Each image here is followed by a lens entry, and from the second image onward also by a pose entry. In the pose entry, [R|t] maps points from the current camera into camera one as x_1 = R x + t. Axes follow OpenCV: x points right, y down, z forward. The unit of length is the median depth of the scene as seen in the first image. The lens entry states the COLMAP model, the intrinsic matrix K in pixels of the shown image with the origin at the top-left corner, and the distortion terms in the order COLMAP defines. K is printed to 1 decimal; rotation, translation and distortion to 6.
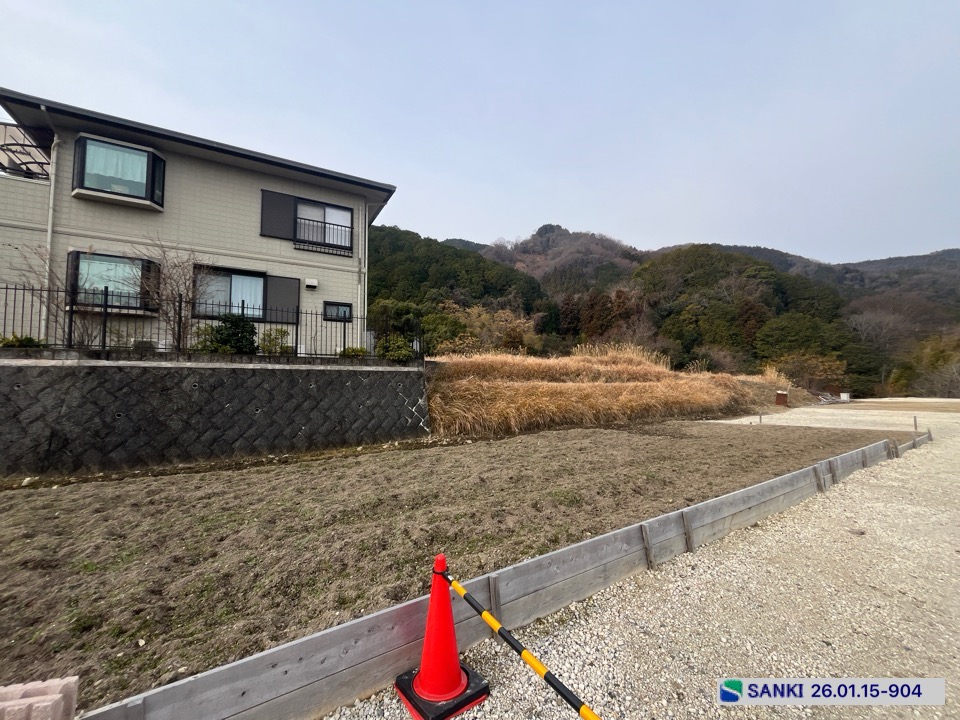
lens RADIAL K [[388.4, 0, 477.0], [0, 388.4, 360.9], [0, 0, 1]] dist [-0.003560, -0.000068]
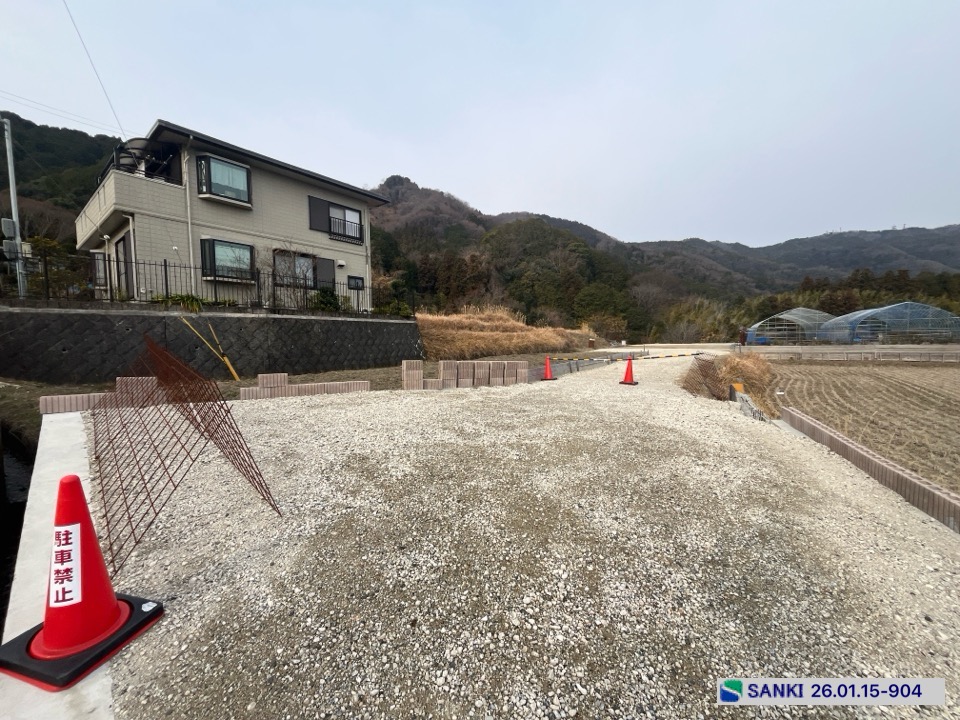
lens RADIAL K [[388.4, 0, 477.2], [0, 388.4, 361.1], [0, 0, 1]] dist [-0.003560, -0.000068]
pose [[0.925276, -0.030383, 0.378076, -0.528933], [-0.011719, 0.994021, 0.108562, 0.004453], [-0.379114, -0.104880, 0.919387, -0.613234]]
